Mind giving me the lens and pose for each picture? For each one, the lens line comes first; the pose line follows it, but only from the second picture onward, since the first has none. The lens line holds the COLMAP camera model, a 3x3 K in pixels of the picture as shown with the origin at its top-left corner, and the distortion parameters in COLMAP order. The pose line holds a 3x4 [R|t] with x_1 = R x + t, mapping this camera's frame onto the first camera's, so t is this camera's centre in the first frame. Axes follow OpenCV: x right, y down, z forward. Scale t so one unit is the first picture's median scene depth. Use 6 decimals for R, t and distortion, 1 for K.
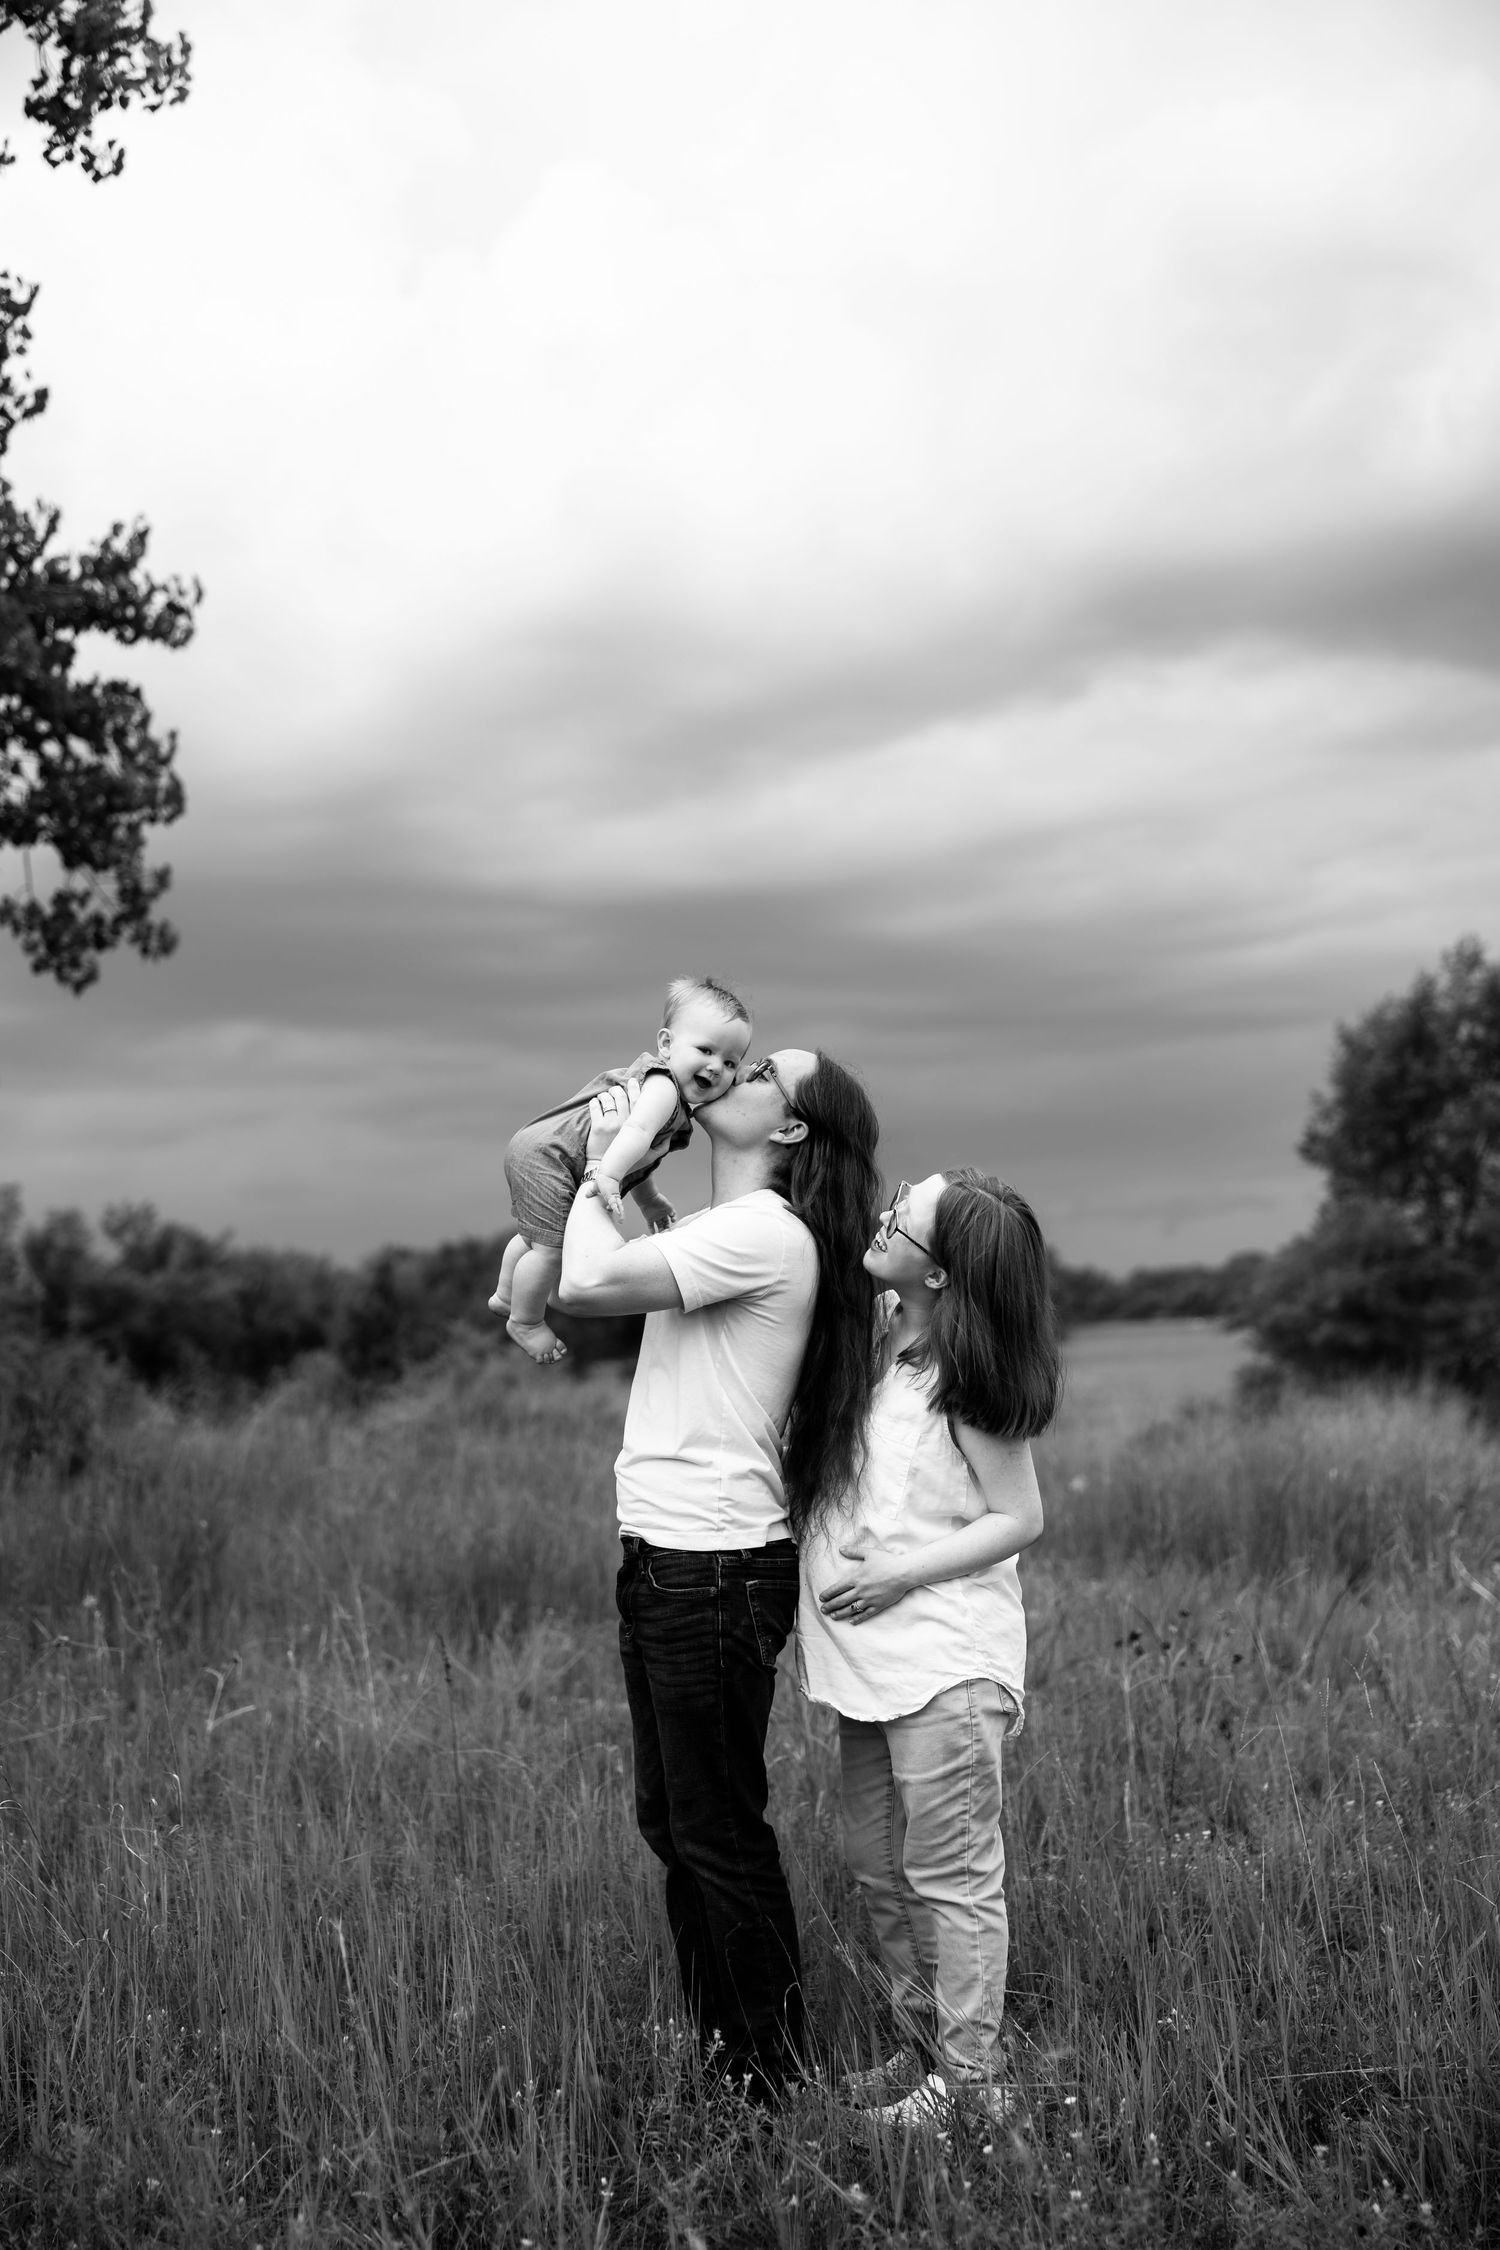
lens RADIAL K [[3186.3, 0, 757.6], [0, 3186.3, 1125.6], [0, 0, 1]] dist [-0.018702, 0.000000]
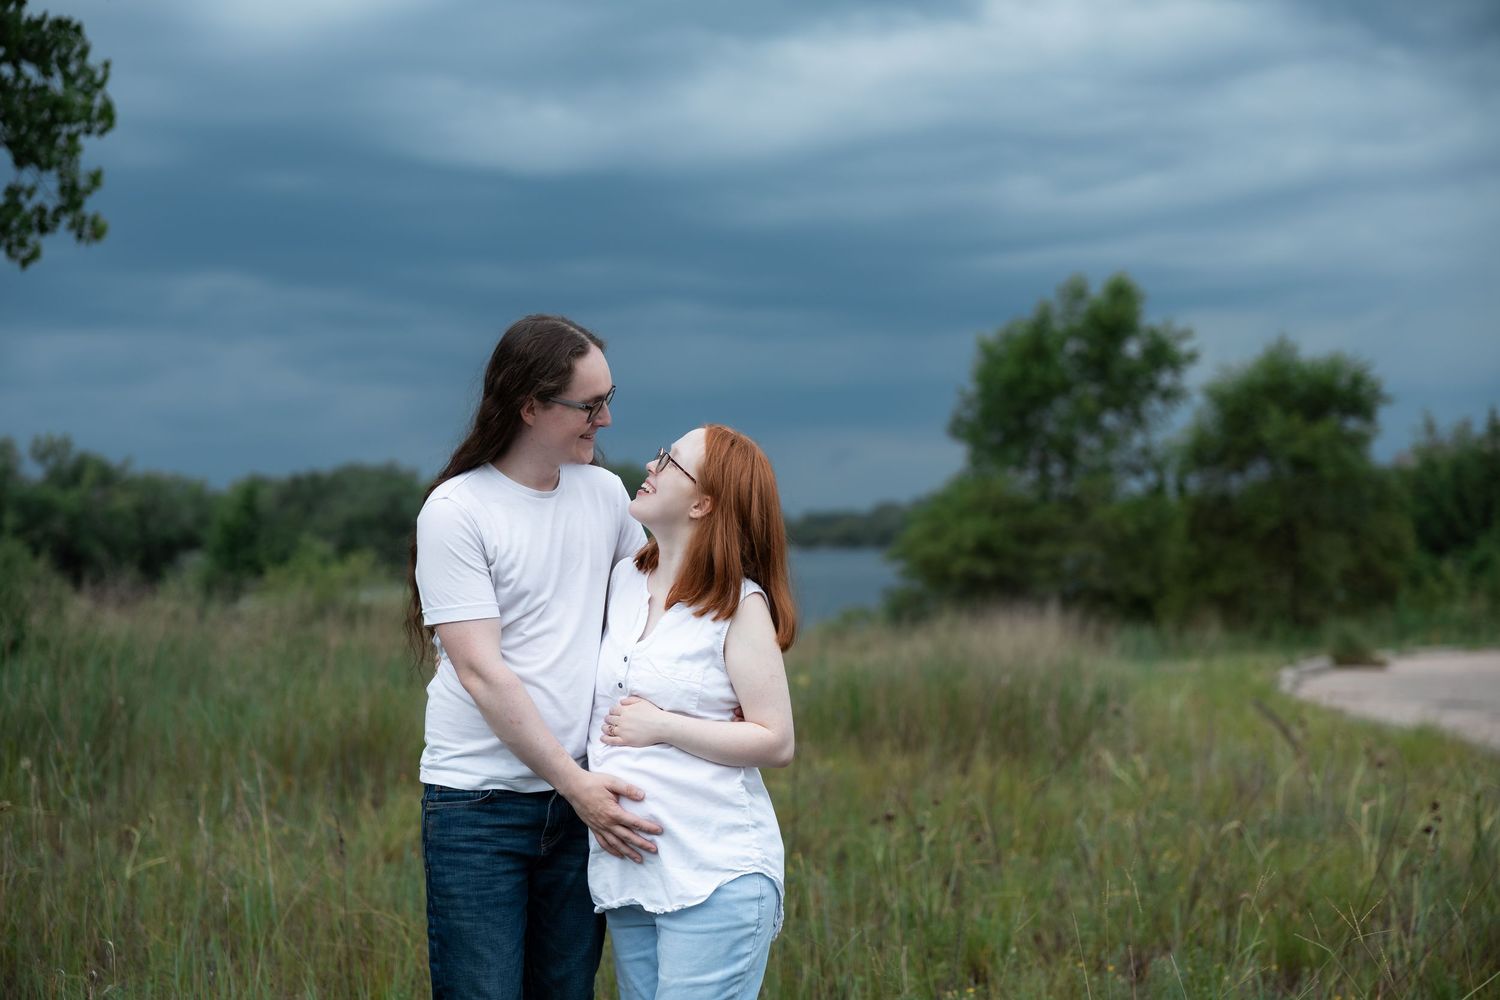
lens RADIAL K [[2256.8, 0, 743.9], [0, 2256.8, 499.0], [0, 0, 1]] dist [-0.004969, 0.000000]
pose [[0.993697, 0.034456, 0.106668, -0.023637], [-0.039106, 0.998360, 0.041815, 0.000887], [-0.105053, -0.045723, 0.993415, 0.085868]]
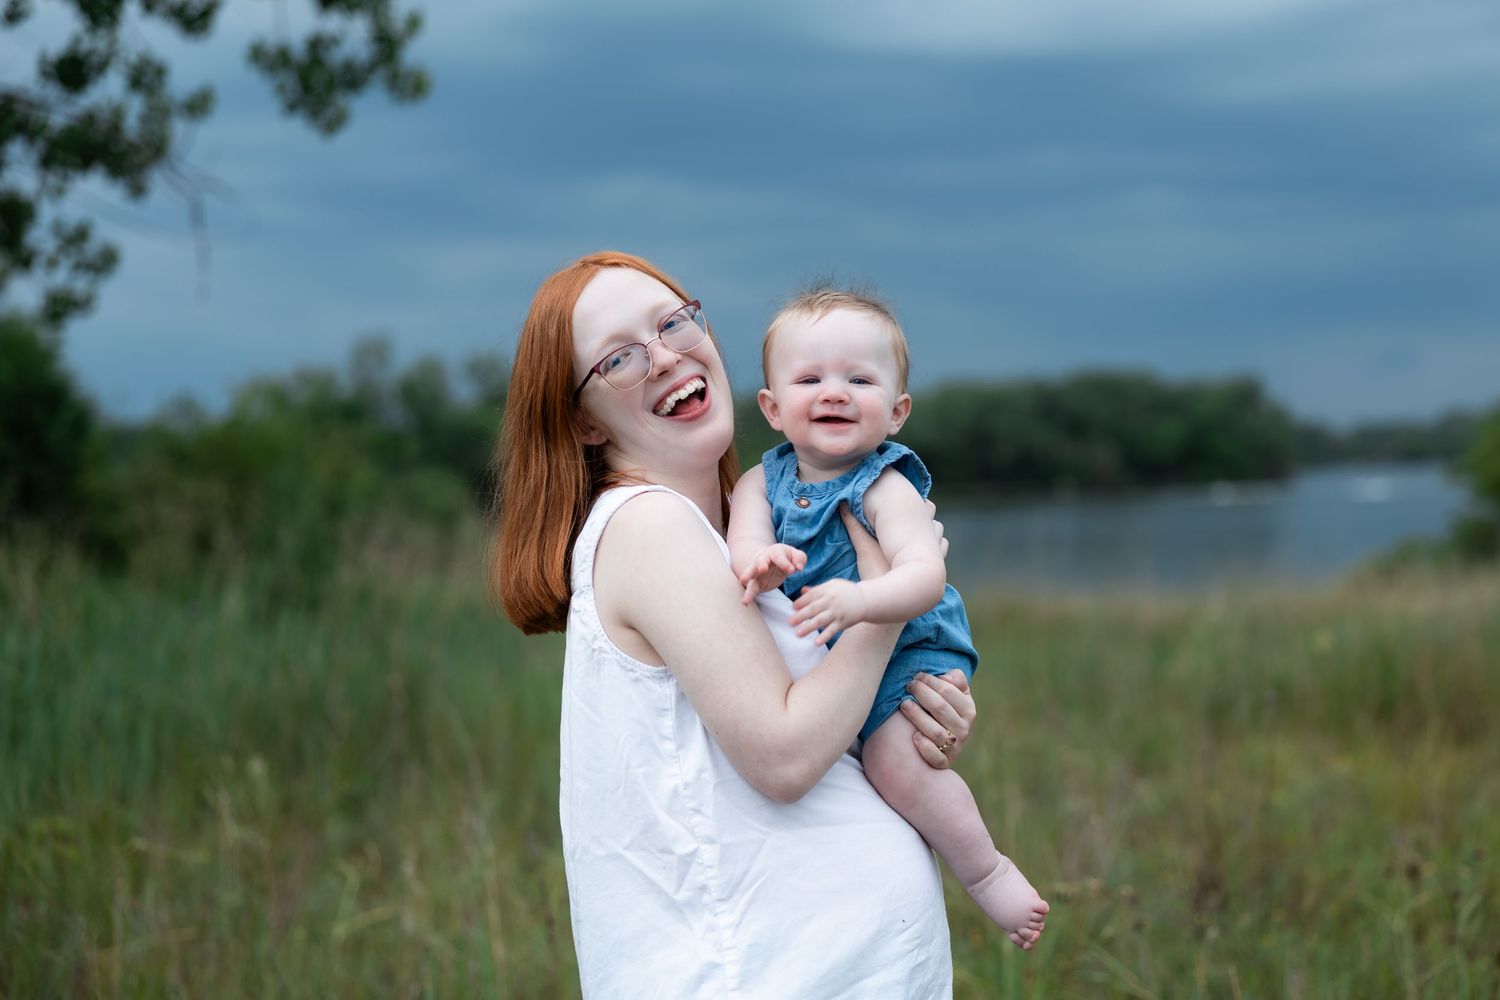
lens RADIAL K [[2493.3, 0, 749.6], [0, 2493.3, 502.7], [0, 0, 1]] dist [0.029530, 0.000000]
pose [[0.993785, 0.018506, -0.109771, 0.008956], [-0.009588, 0.996650, 0.081221, 0.008671], [0.110907, -0.079663, 0.990633, 0.212015]]
